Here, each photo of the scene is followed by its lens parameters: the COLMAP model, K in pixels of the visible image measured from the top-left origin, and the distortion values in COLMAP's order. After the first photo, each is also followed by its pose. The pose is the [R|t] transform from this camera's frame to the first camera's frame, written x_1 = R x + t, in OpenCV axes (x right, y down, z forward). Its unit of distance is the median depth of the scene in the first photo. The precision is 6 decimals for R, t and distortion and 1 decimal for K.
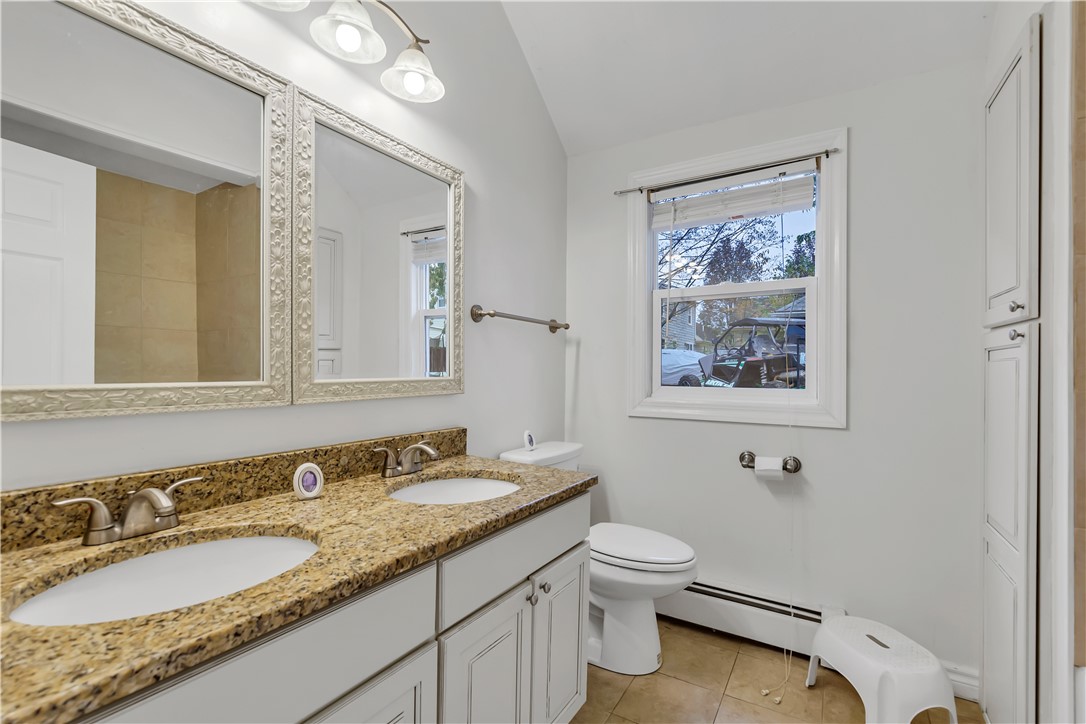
lens RADIAL K [[489.8, 0, 541.3], [0, 489.8, 367.7], [0, 0, 1]] dist [0.016372, -0.000616]
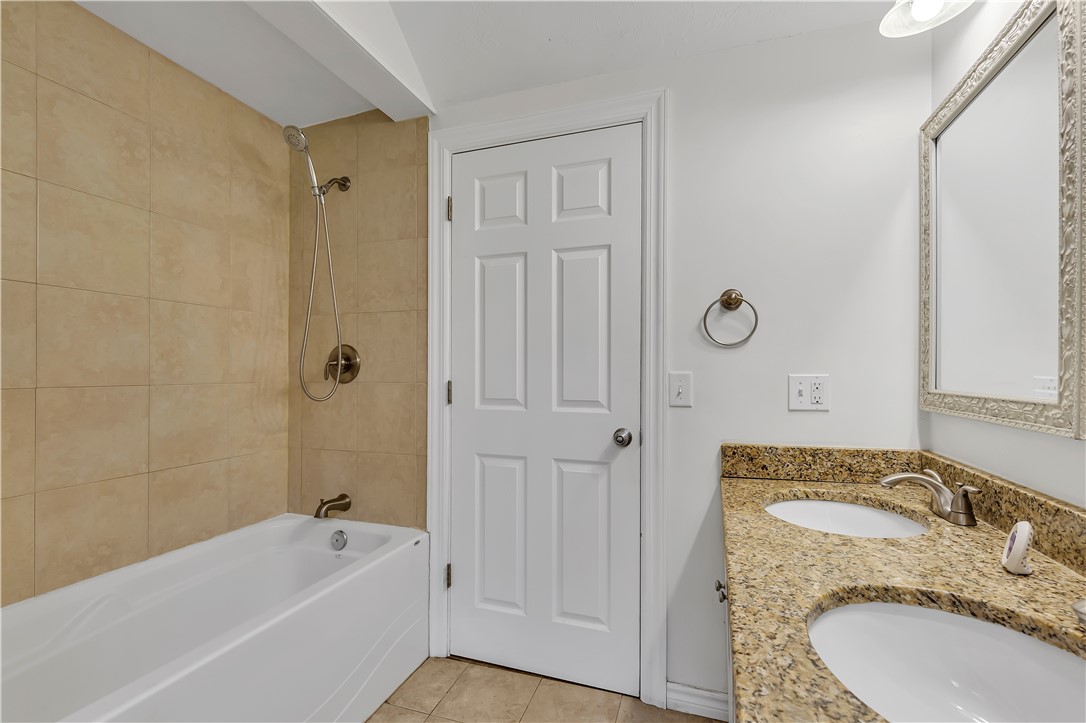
lens RADIAL K [[489.8, 0, 541.3], [0, 489.8, 368.1], [0, 0, 1]] dist [0.016372, -0.000616]
pose [[-0.976680, -0.006832, -0.214591, 0.385555], [-0.003746, 0.999884, -0.014784, -0.005816], [0.214667, -0.013636, -0.976592, 1.816219]]
